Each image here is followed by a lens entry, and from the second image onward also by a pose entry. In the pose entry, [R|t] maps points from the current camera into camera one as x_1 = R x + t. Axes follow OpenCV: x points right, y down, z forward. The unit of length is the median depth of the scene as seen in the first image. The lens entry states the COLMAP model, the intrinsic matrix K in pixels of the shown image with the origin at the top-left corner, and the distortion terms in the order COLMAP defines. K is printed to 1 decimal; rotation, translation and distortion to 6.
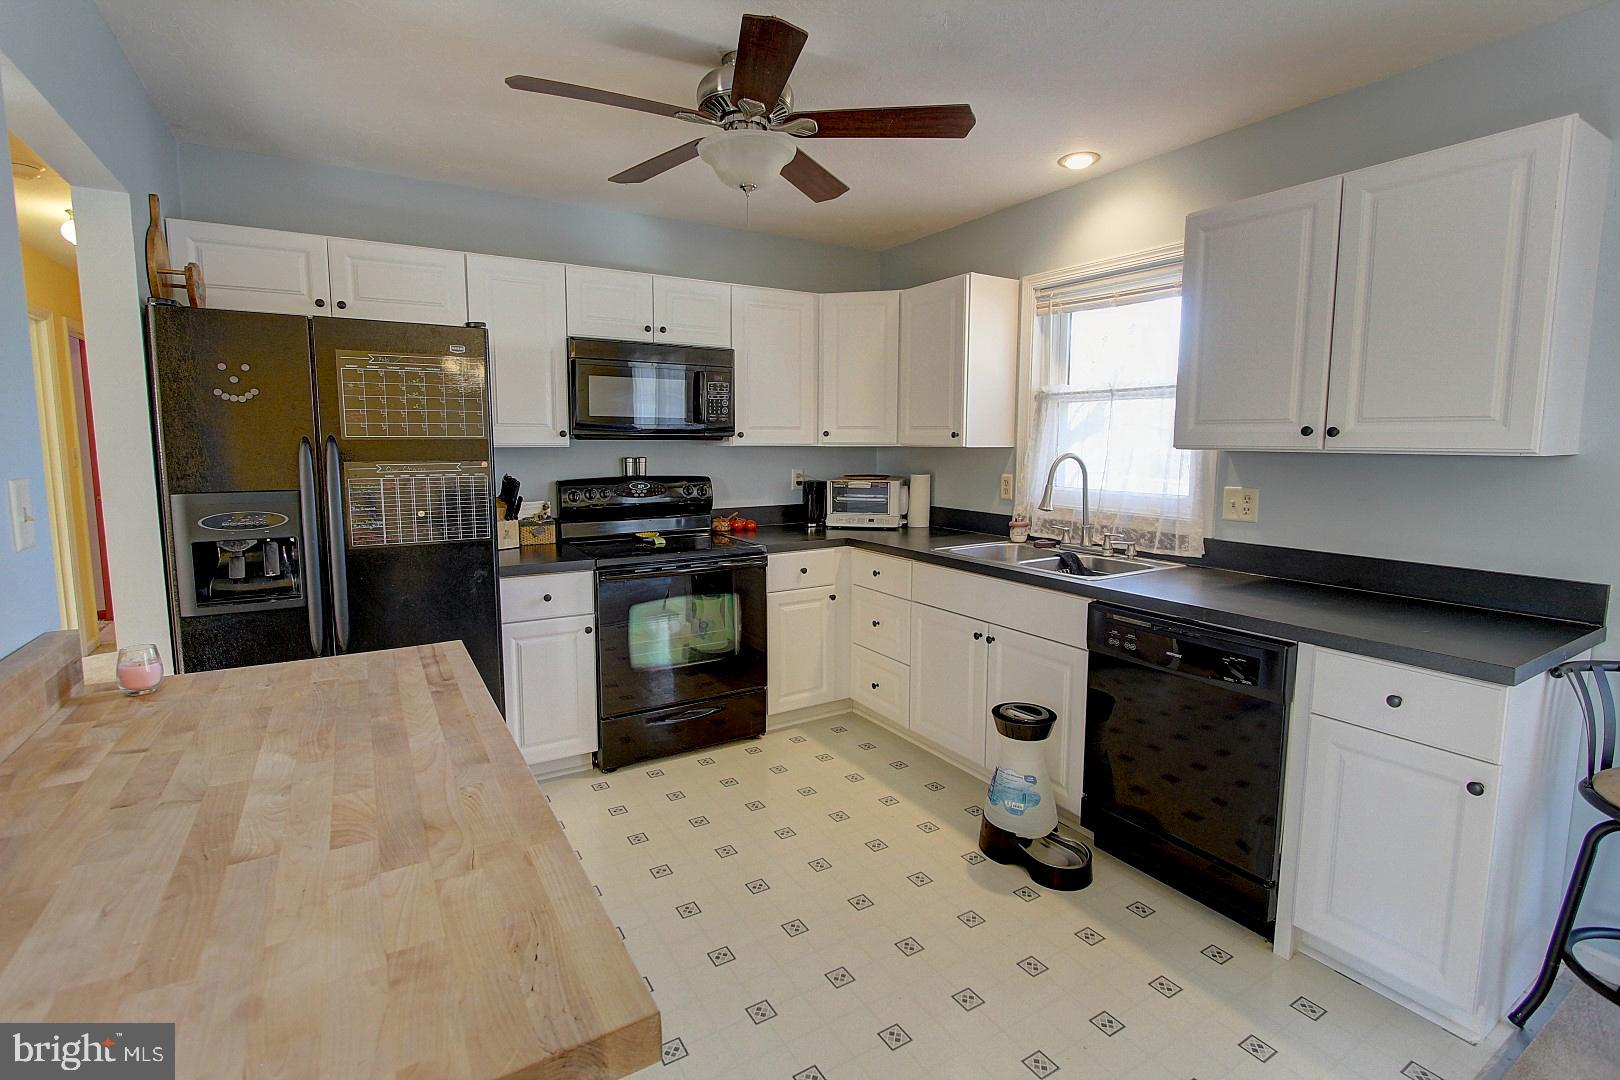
lens RADIAL K [[742.9, 0, 805.5], [0, 742.9, 523.1], [0, 0, 1]] dist [-0.012822, 0.001747]
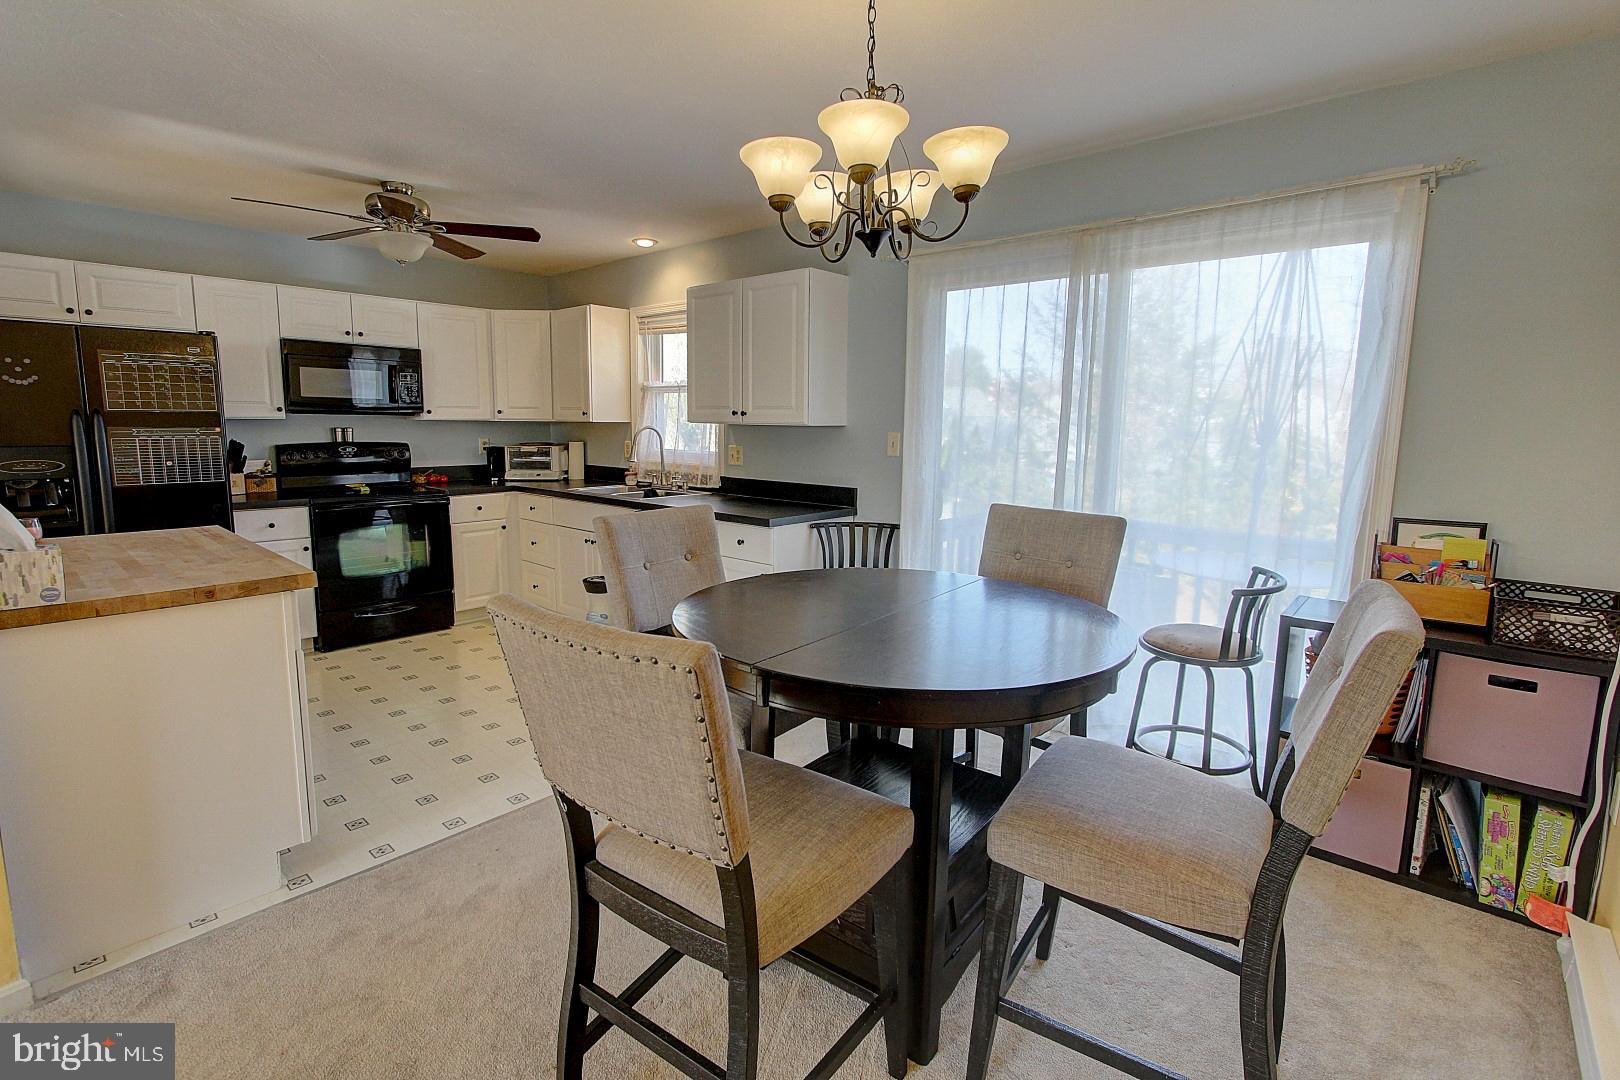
lens RADIAL K [[742.9, 0, 801.0], [0, 742.9, 521.8], [0, 0, 1]] dist [-0.012822, 0.001747]
pose [[0.957054, -0.029325, 0.288423, 0.202368], [0.022185, 0.999362, 0.027997, 0.073048], [-0.289060, -0.020396, 0.957094, -0.610464]]
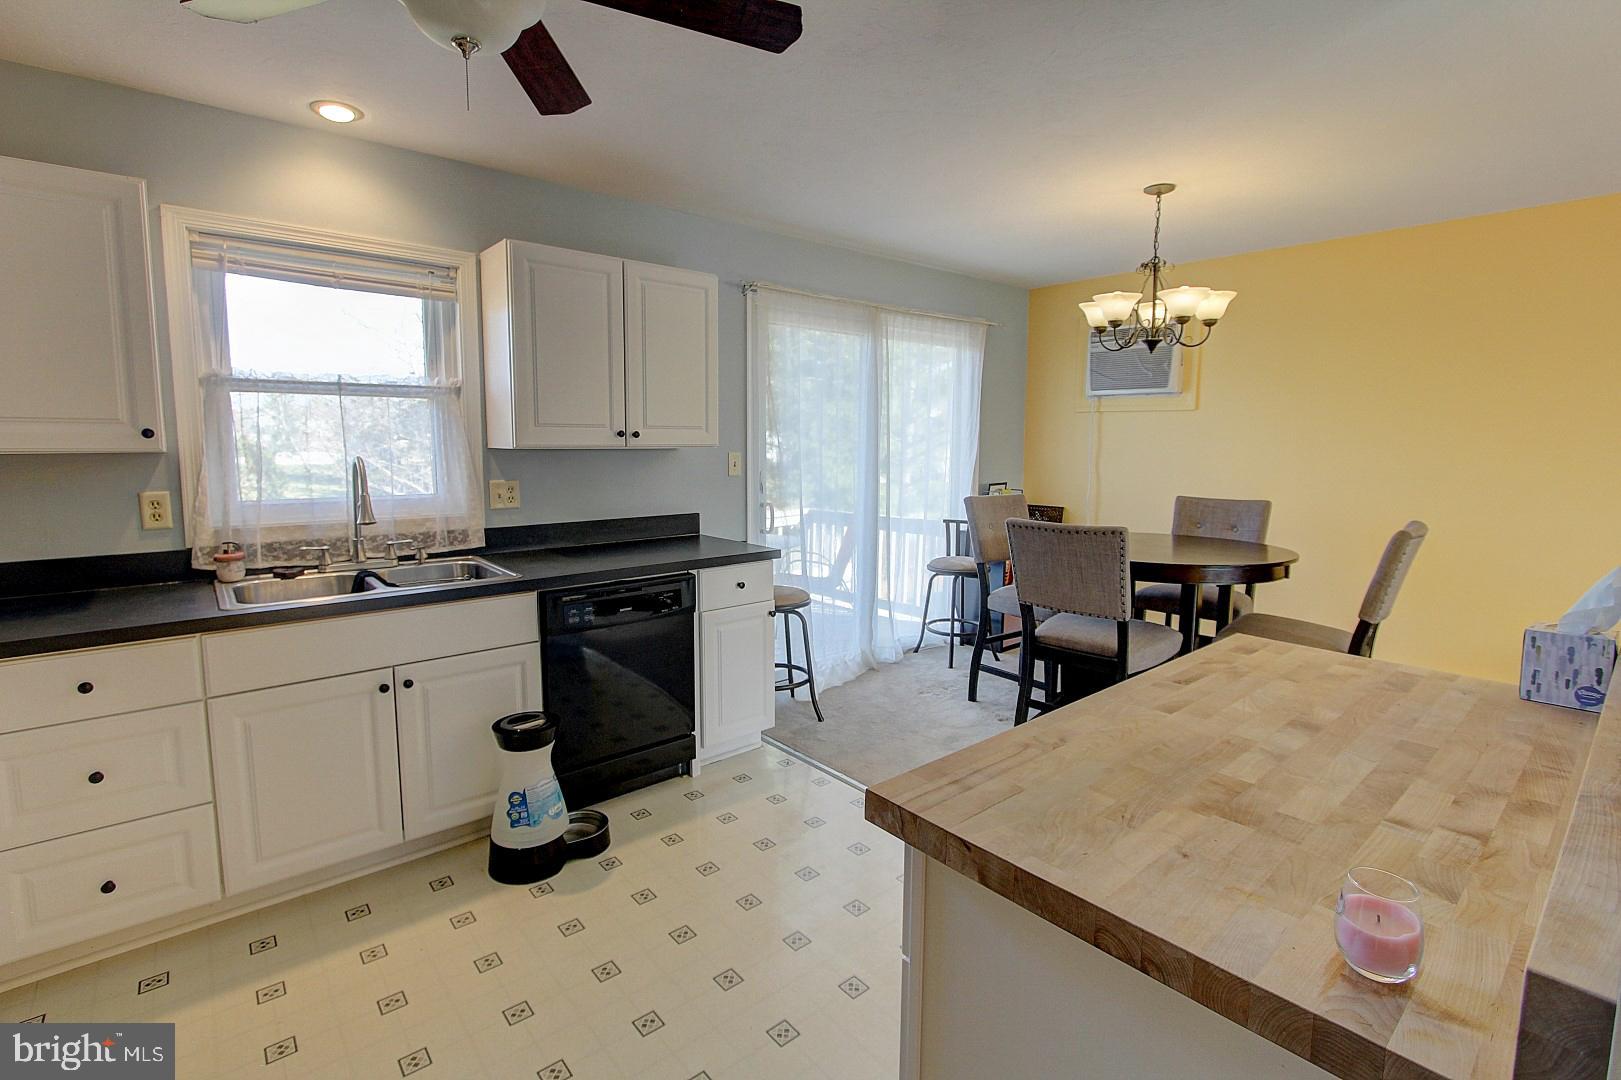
lens RADIAL K [[743.4, 0, 801.9], [0, 743.4, 526.2], [0, 0, 1]] dist [-0.012822, 0.001747]
pose [[-0.147969, -0.118155, 0.981909, -0.563338], [0.106726, 0.985132, 0.134626, -0.073946], [-0.983217, 0.124715, -0.133159, 0.613079]]
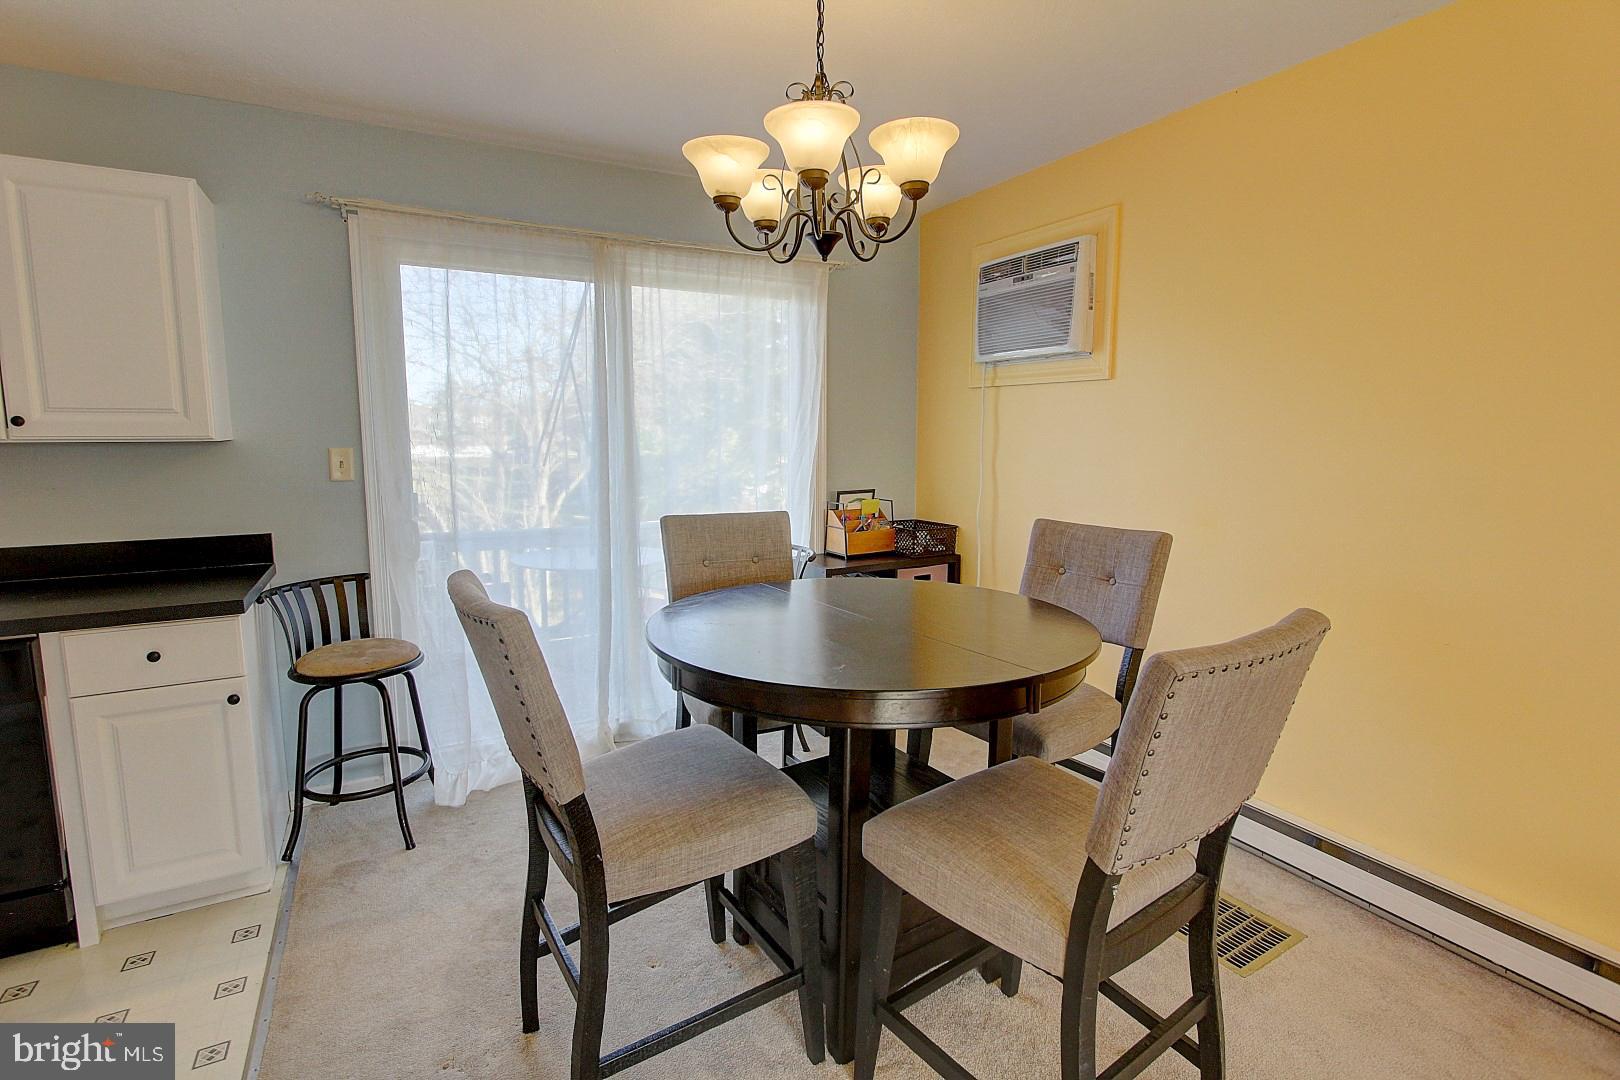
lens RADIAL K [[742.9, 0, 808.9], [0, 742.9, 516.0], [0, 0, 1]] dist [-0.012822, 0.001747]
pose [[0.044027, -0.120920, 0.991685, -0.152269], [0.108143, 0.987392, 0.115595, 0.001384], [-0.993160, 0.102155, 0.056549, -0.058478]]
